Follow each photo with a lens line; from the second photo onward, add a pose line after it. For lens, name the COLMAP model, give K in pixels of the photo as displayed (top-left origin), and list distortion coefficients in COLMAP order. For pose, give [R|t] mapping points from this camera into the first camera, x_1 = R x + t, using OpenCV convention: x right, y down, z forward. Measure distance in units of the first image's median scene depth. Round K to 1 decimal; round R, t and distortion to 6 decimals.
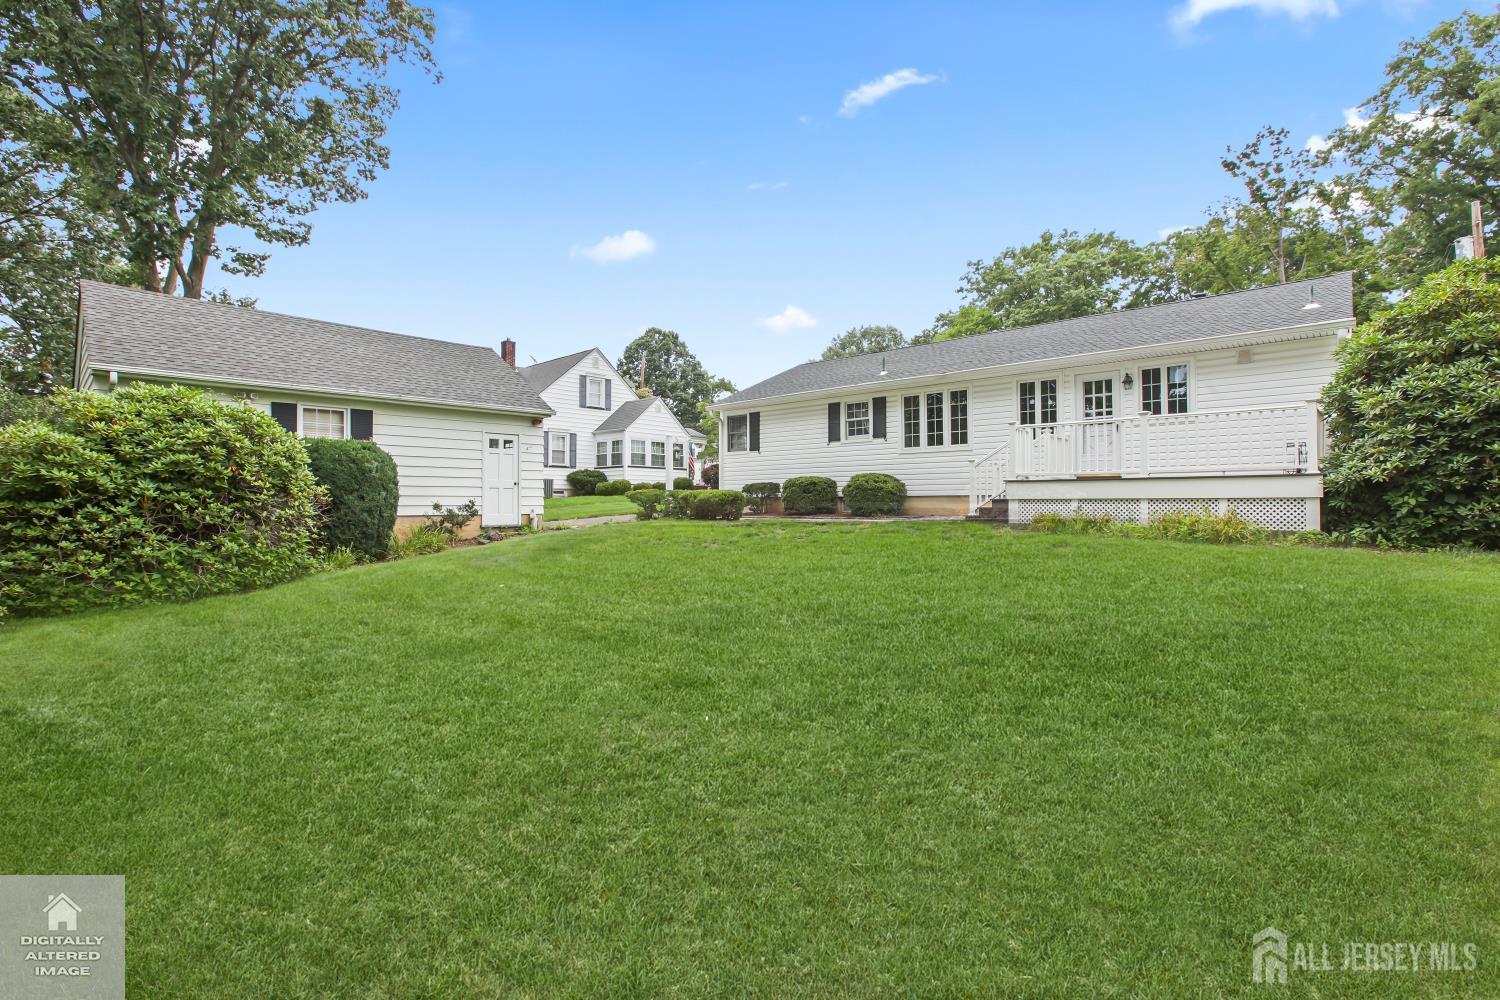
lens RADIAL K [[694.8, 0, 750.0], [0, 694.8, 500.0], [0, 0, 1]] dist [-0.049793, 0.032600]
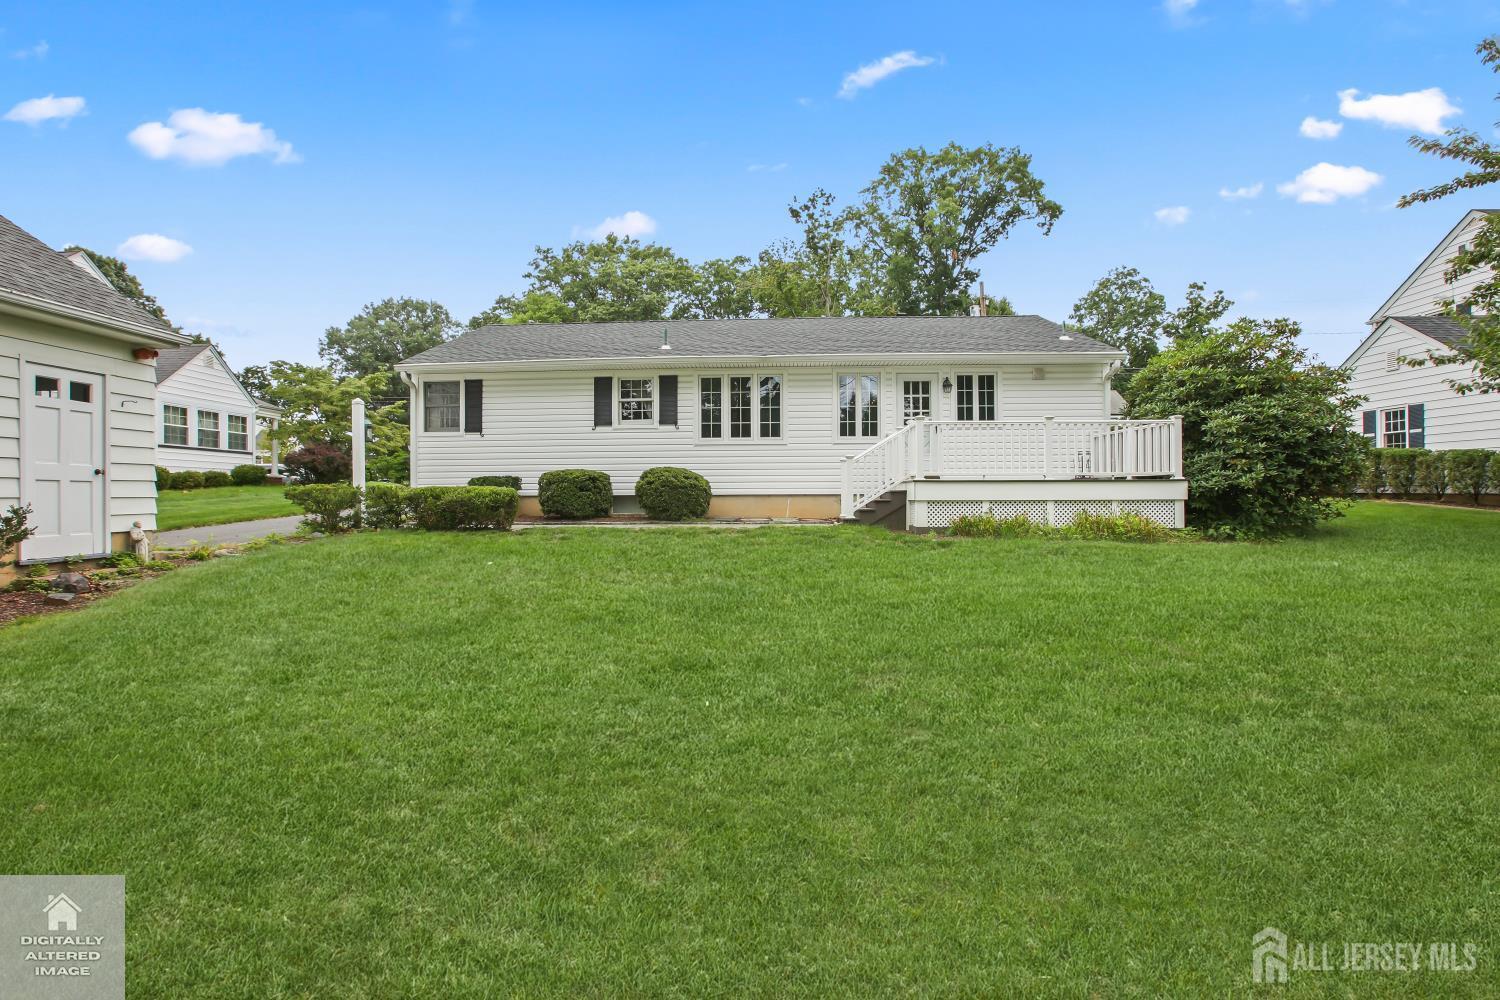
lens RADIAL K [[688.5, 0, 741.6], [0, 688.5, 498.7], [0, 0, 1]] dist [-0.063827, 0.031449]
pose [[0.771854, -0.005411, 0.635777, -0.276759], [0.000113, 0.999965, 0.008372, -0.008041], [-0.635800, -0.006390, 0.771828, 0.320343]]
